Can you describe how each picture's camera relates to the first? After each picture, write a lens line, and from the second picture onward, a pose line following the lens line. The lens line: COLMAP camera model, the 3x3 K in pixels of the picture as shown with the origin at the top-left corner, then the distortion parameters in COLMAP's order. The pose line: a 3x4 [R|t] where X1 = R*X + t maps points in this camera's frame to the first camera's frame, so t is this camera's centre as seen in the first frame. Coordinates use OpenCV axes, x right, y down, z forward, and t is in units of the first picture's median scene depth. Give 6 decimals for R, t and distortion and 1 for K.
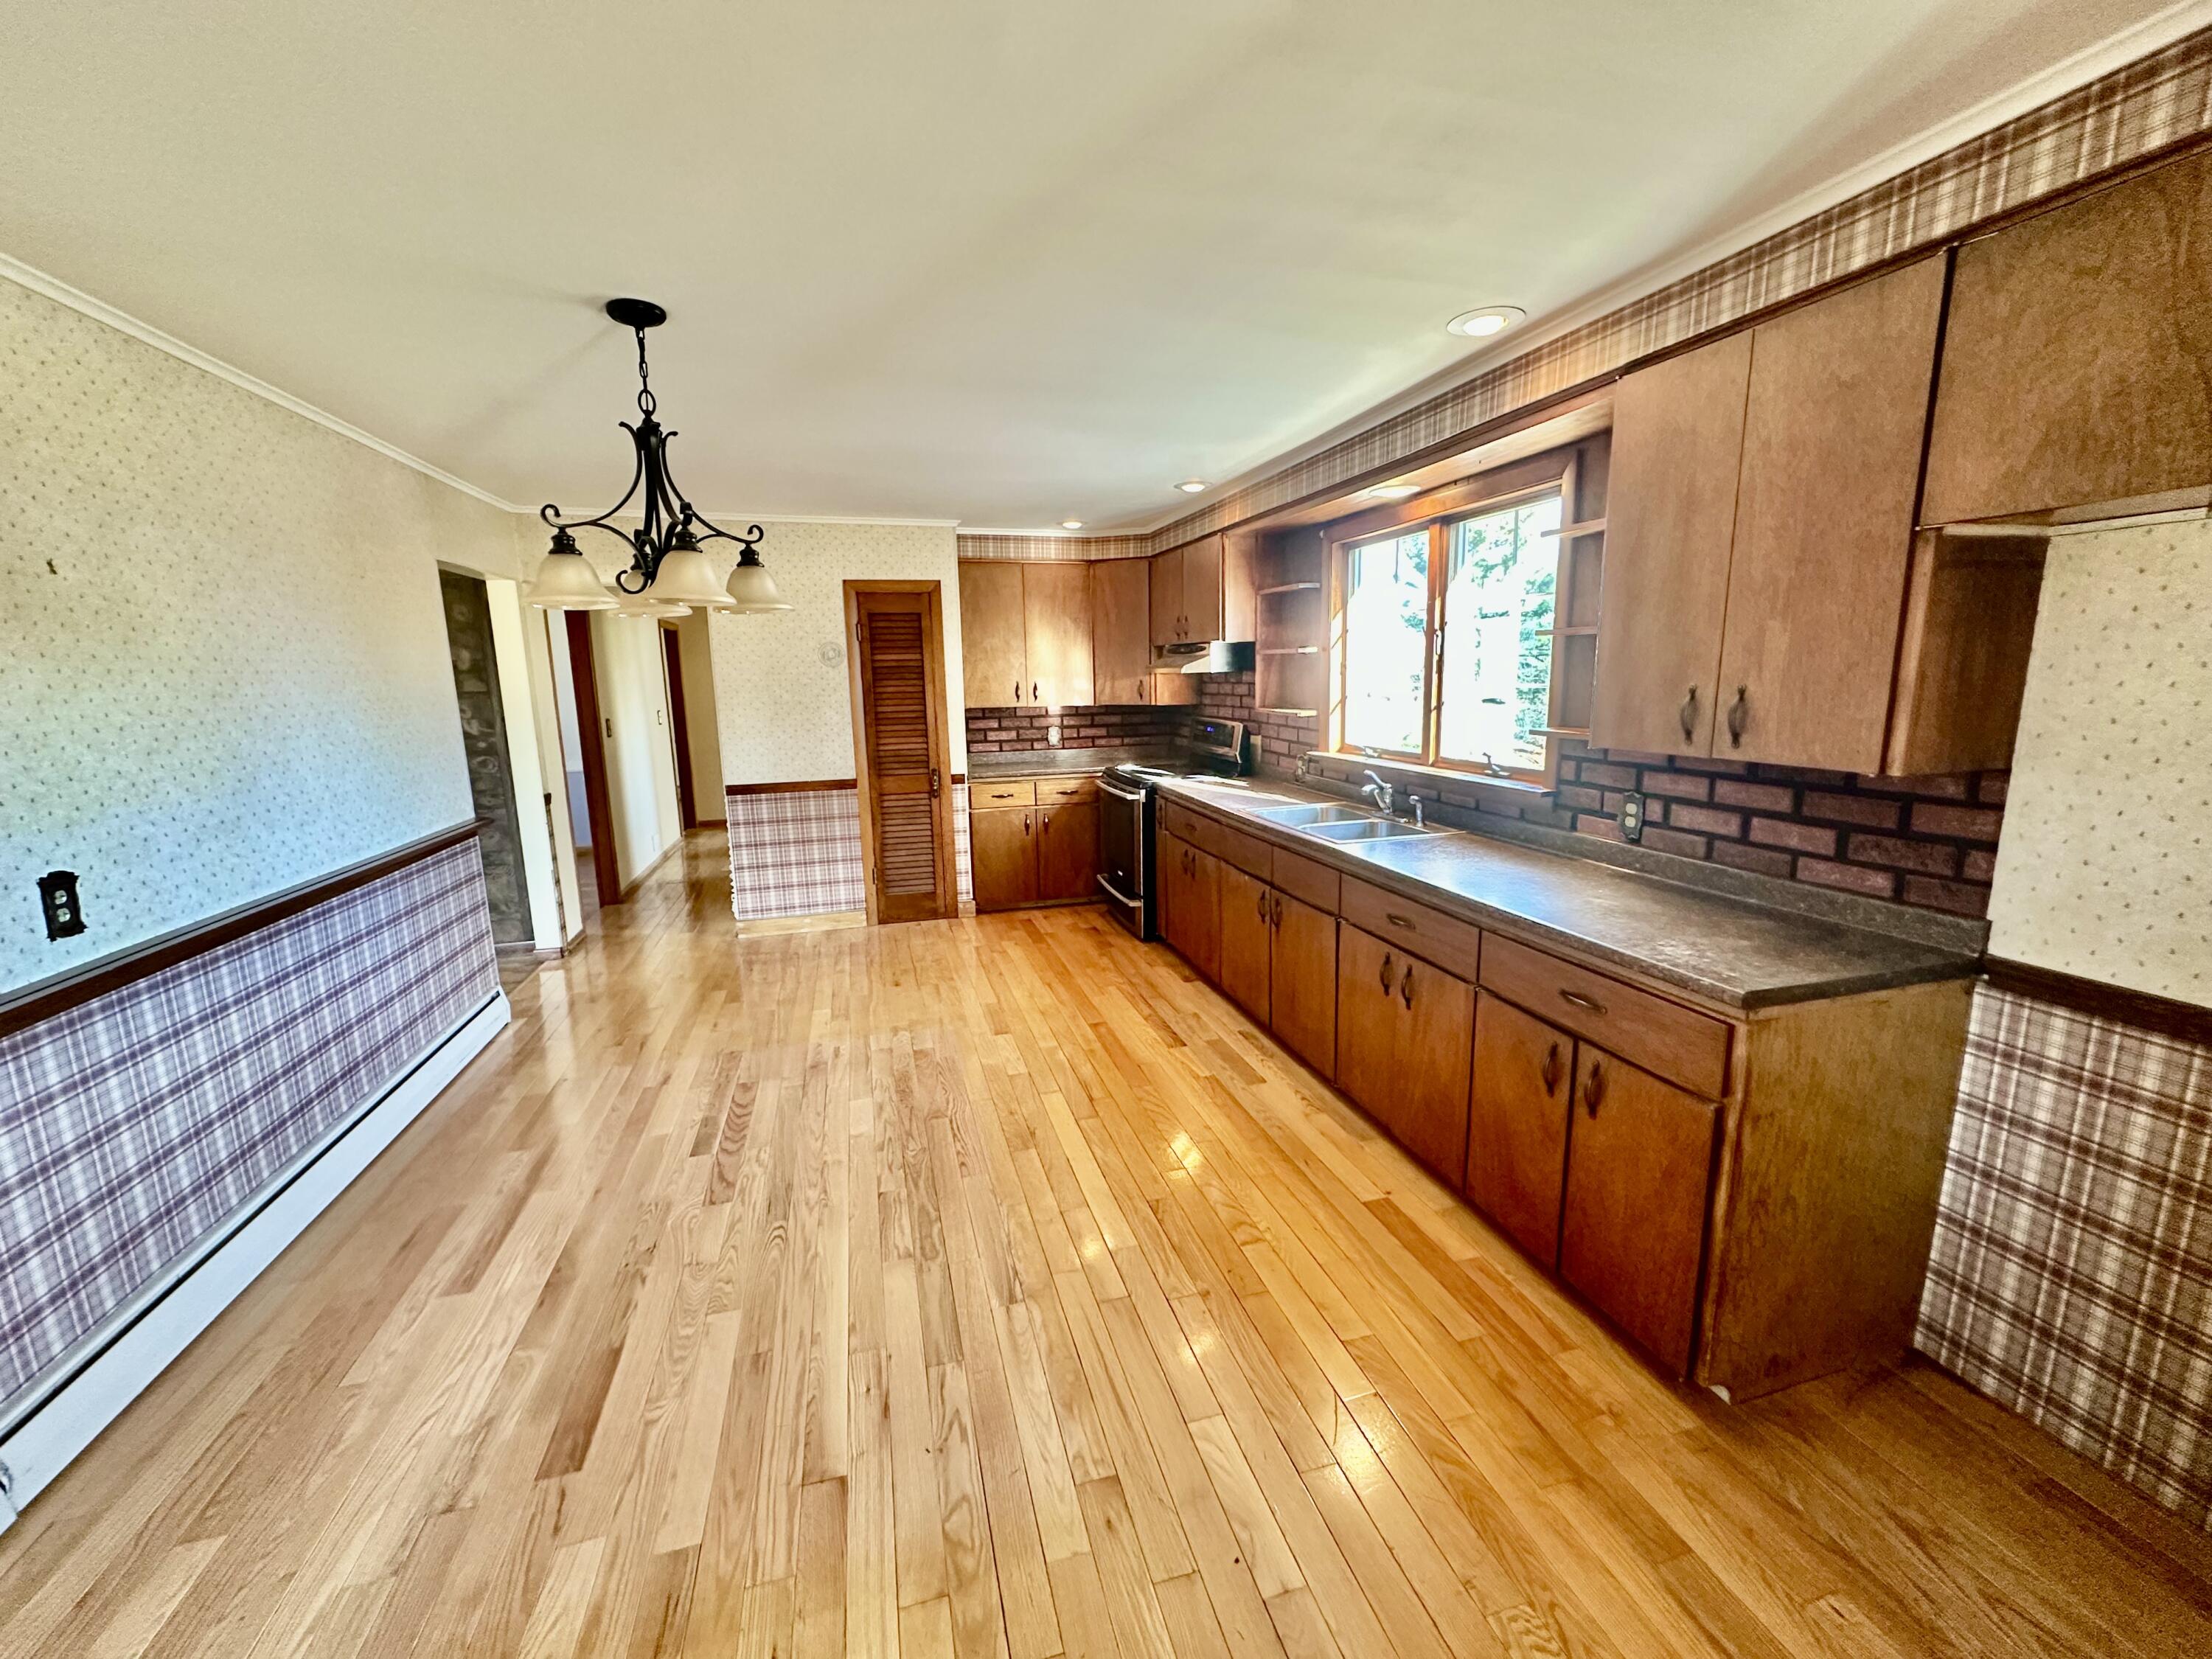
lens RADIAL K [[880.3, 0, 1105.0], [0, 880.3, 828.0], [0, 0, 1]] dist [-0.002455, 0.000523]
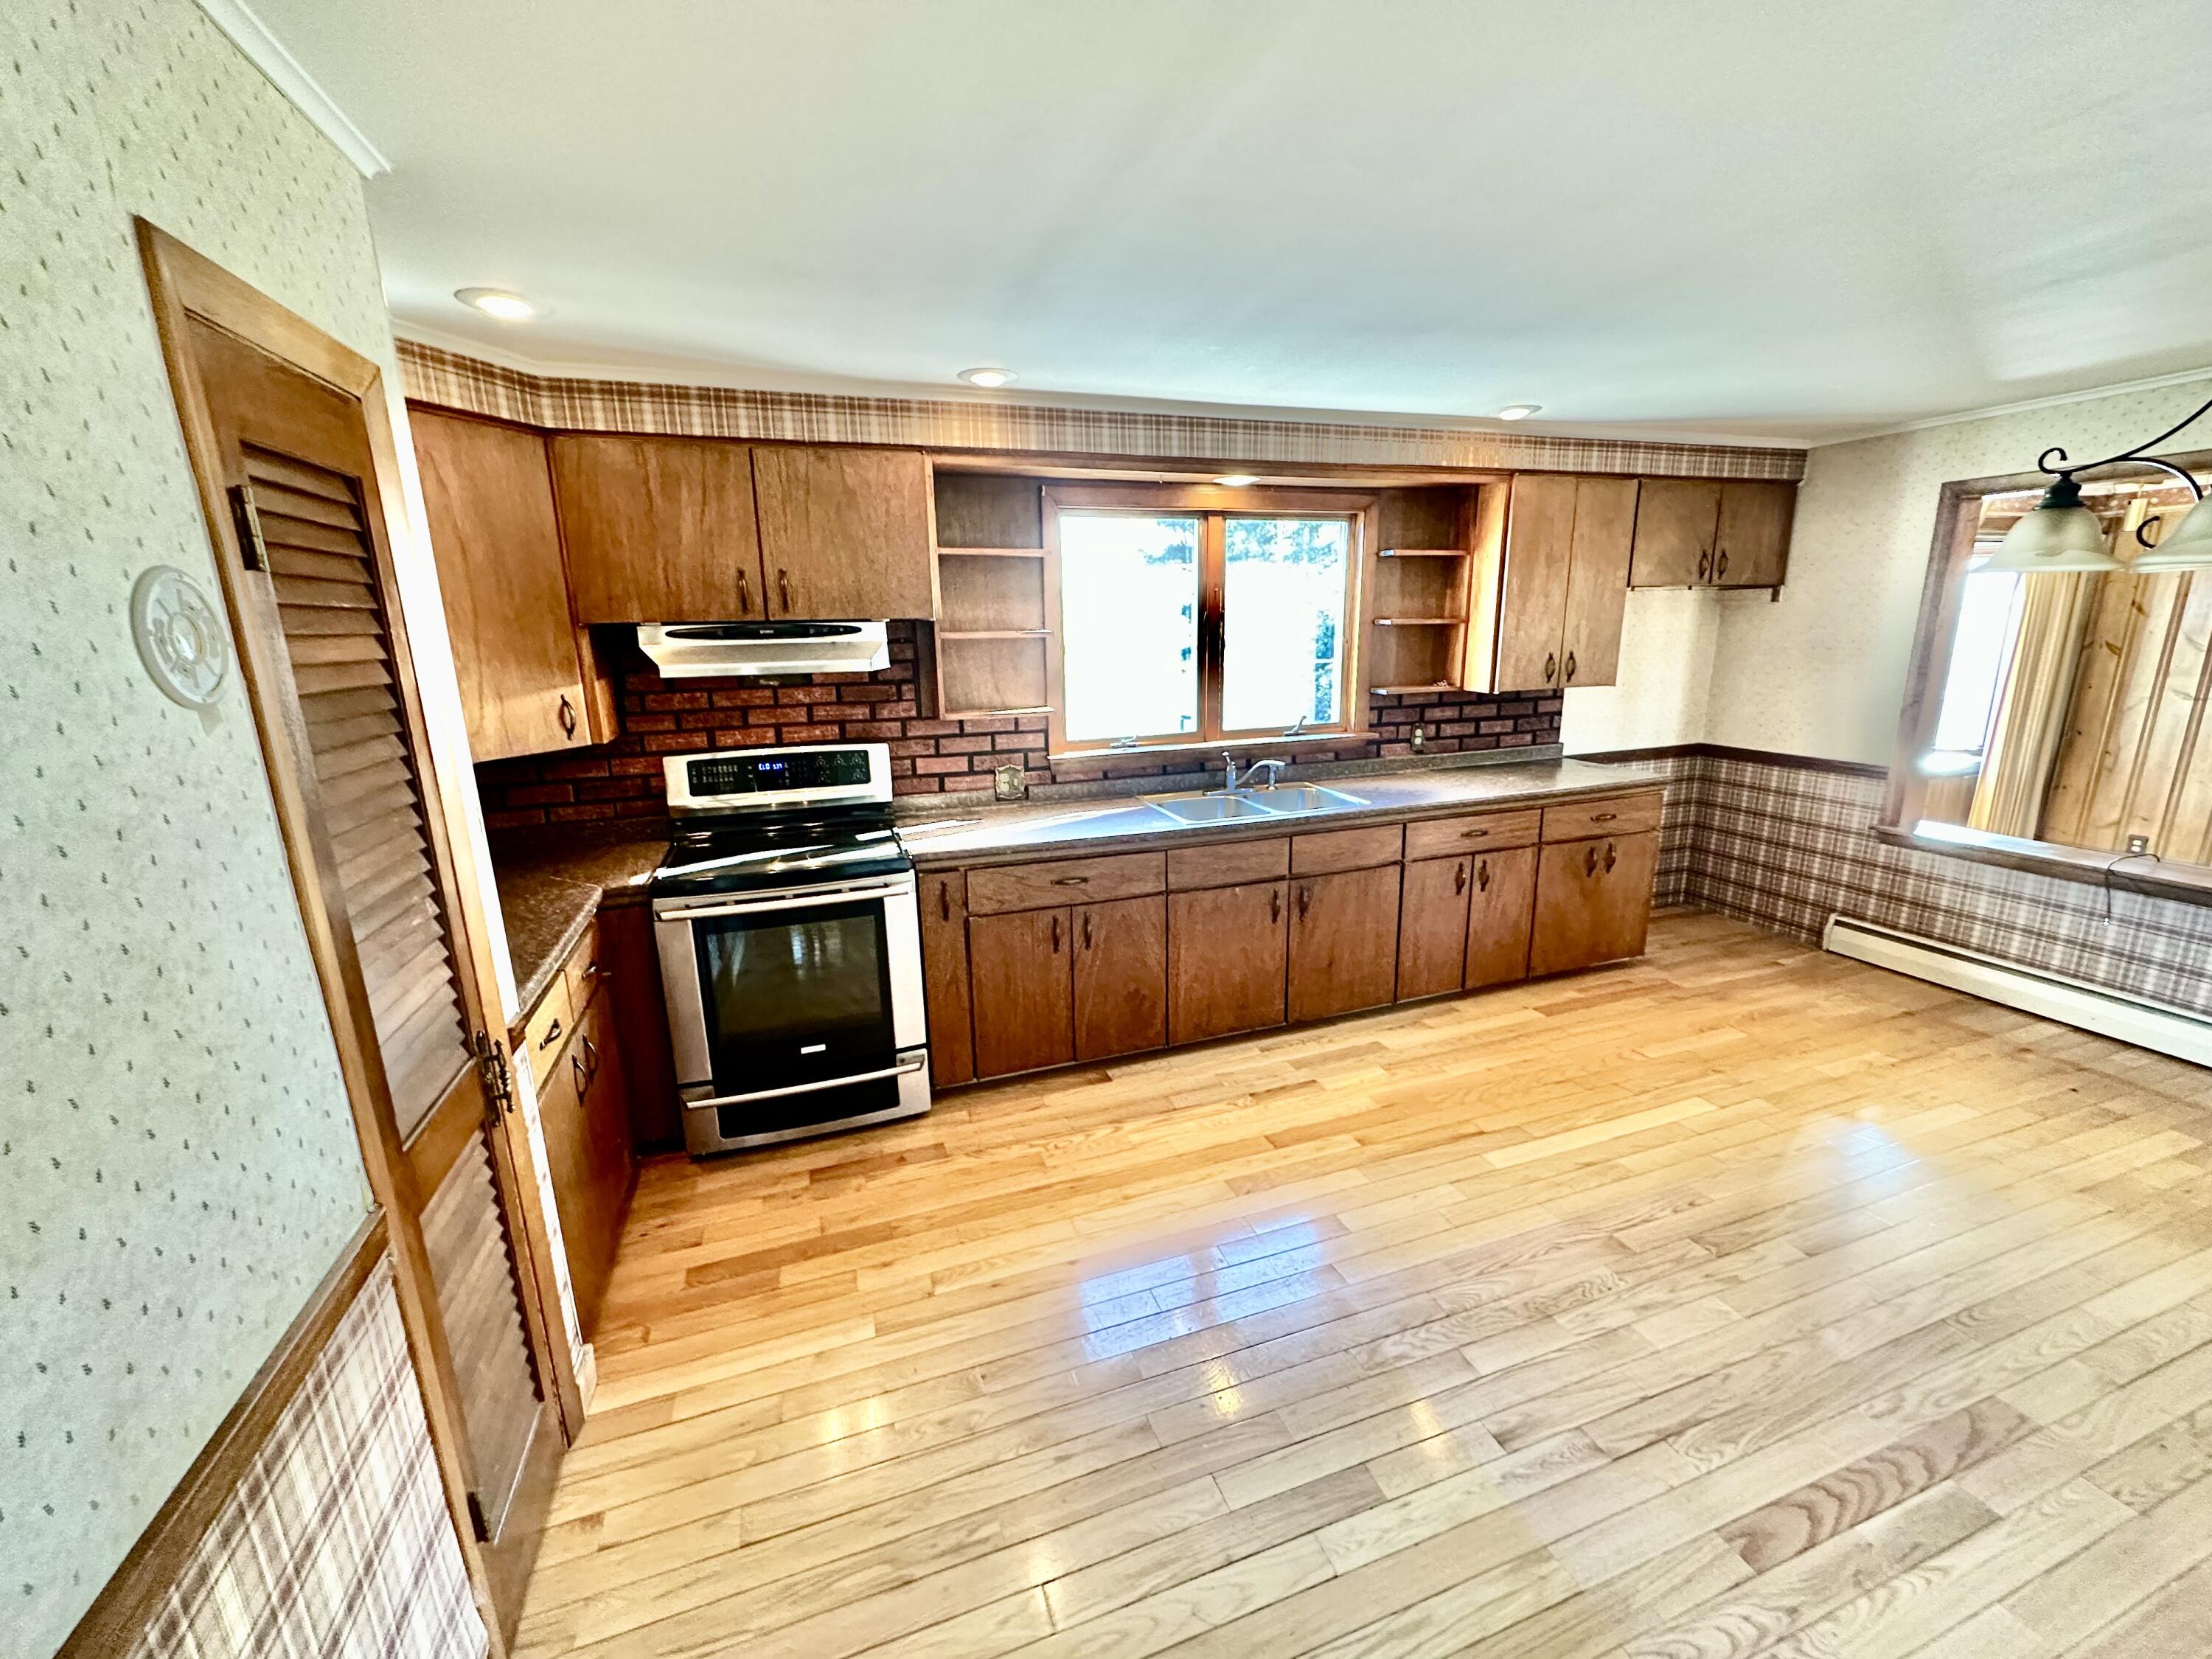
lens RADIAL K [[880.3, 0, 1104.7], [0, 880.3, 823.2], [0, 0, 1]] dist [-0.002455, 0.000523]
pose [[-0.058247, -0.206712, 0.976667, -1.047145], [0.198176, 0.956463, 0.214255, -0.344253], [-0.978434, 0.206032, -0.014746, 1.721842]]
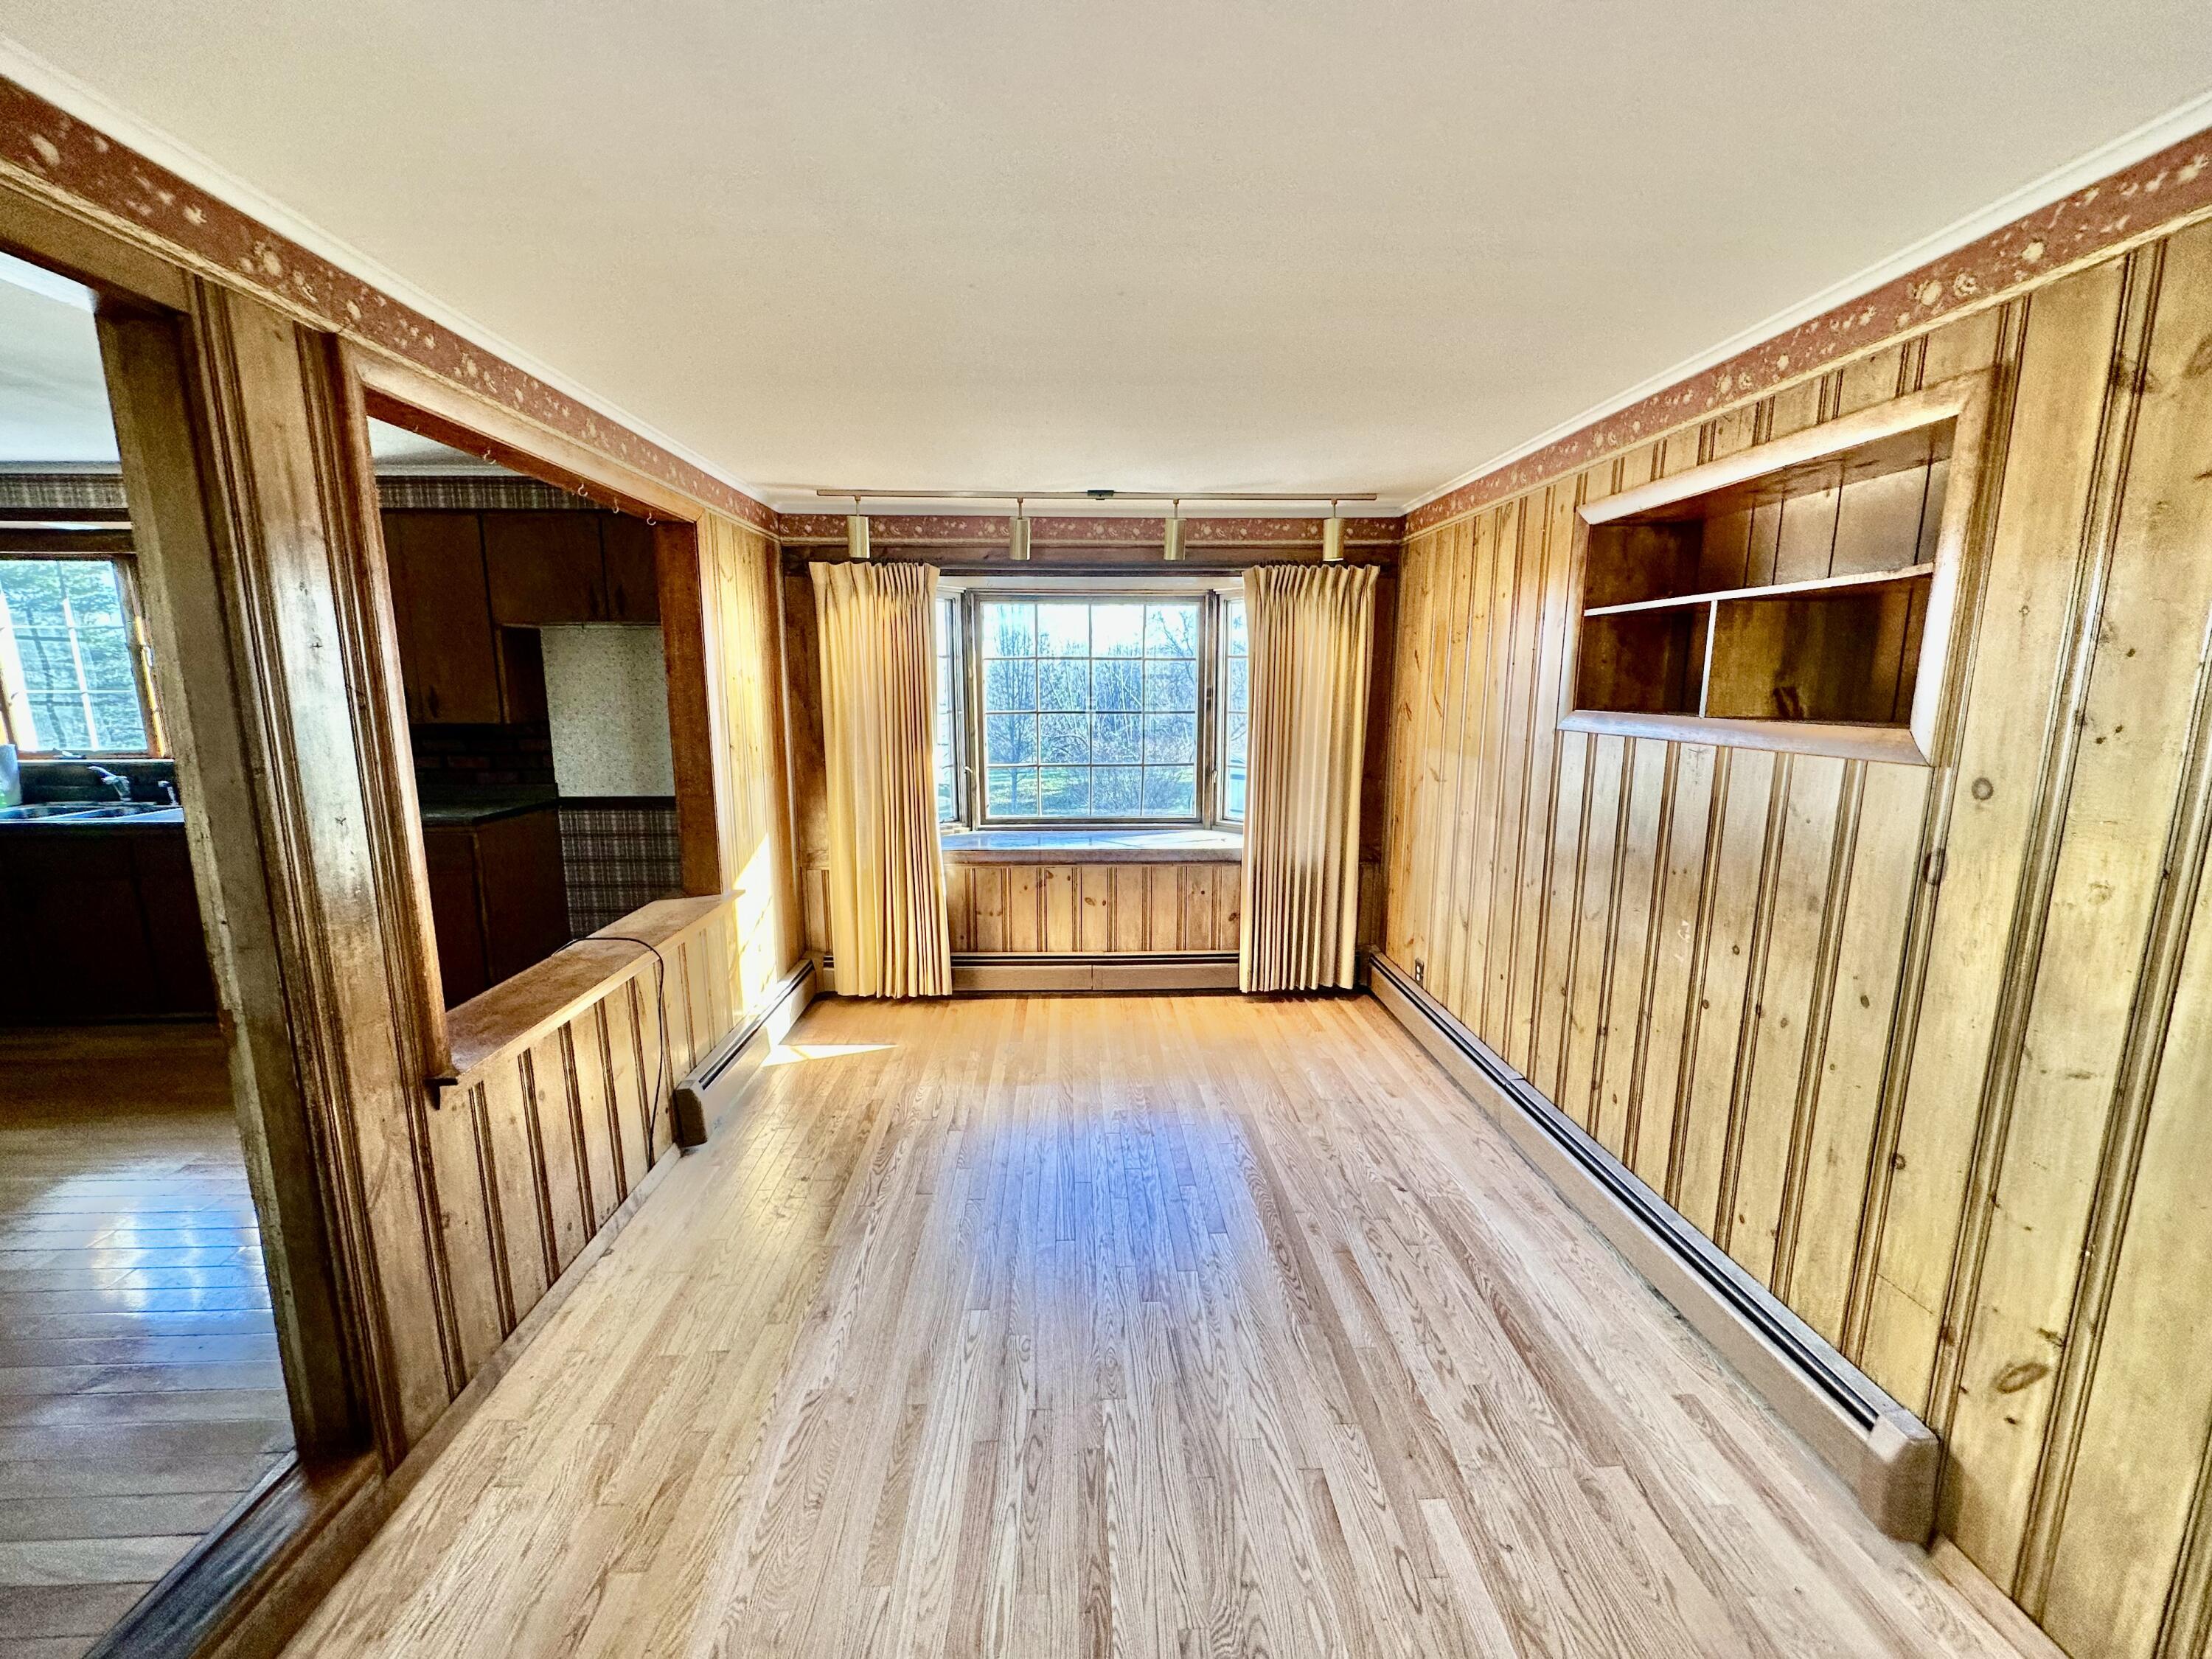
lens RADIAL K [[880.3, 0, 1103.8], [0, 880.3, 829.0], [0, 0, 1]] dist [-0.002455, 0.000523]
pose [[0.236372, -0.143980, 0.960936, -0.755259], [0.169131, 0.979960, 0.105227, 0.174251], [-0.956829, 0.137652, 0.255987, -0.802134]]
